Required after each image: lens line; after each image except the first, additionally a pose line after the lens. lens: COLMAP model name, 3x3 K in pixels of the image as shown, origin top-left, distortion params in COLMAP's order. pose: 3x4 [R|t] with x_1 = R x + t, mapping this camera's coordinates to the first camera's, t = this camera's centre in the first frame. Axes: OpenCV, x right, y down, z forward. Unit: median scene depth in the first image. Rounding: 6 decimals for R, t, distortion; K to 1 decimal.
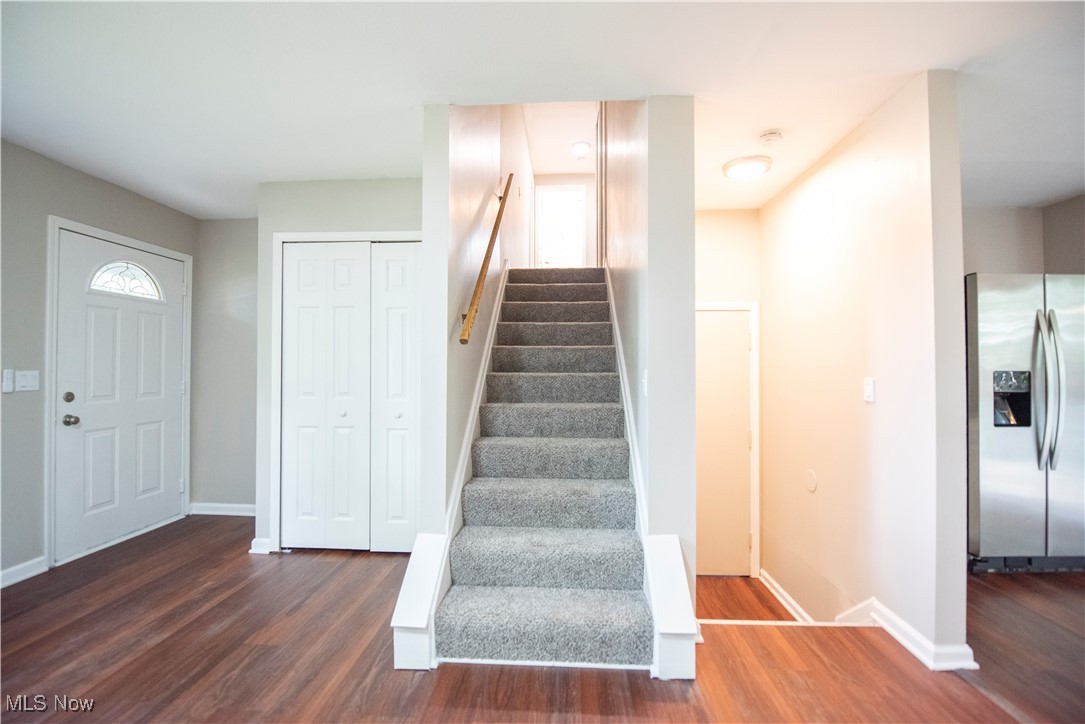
lens RADIAL K [[442.8, 0, 538.5], [0, 442.8, 360.2], [0, 0, 1]] dist [-0.018323, -0.000268]
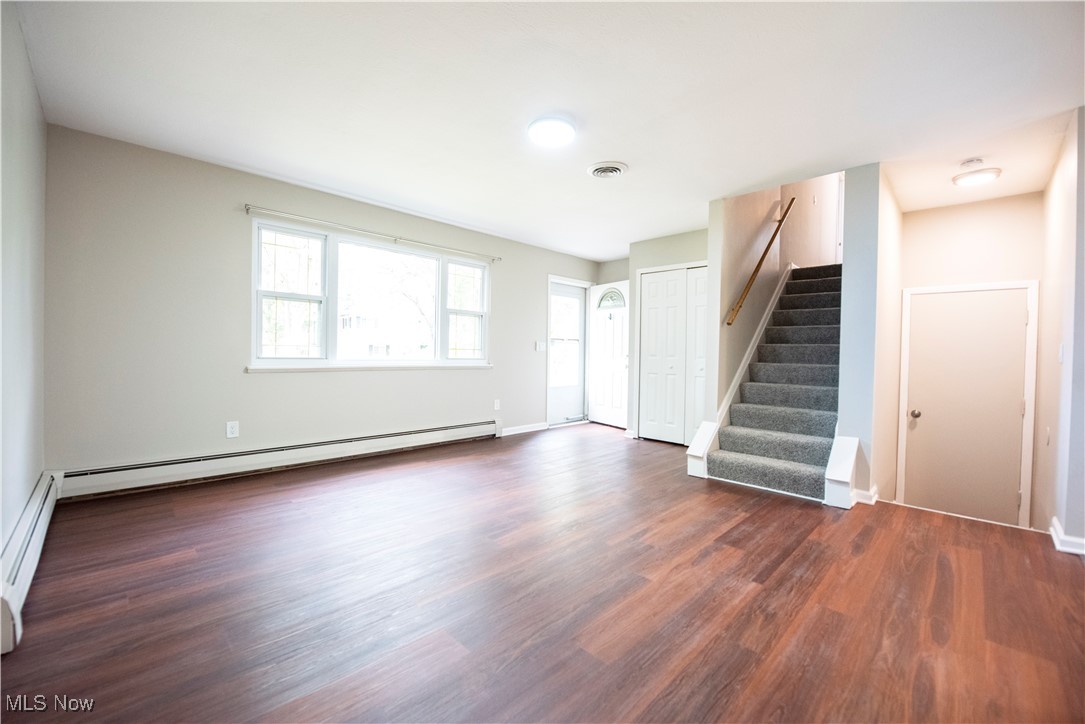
lens RADIAL K [[442.8, 0, 538.5], [0, 442.8, 360.2], [0, 0, 1]] dist [-0.018323, -0.000268]
pose [[0.744376, 0.022732, -0.667373, 0.416192], [-0.003189, 0.999530, 0.030489, 0.049624], [0.667753, -0.020567, 0.744099, -0.815345]]
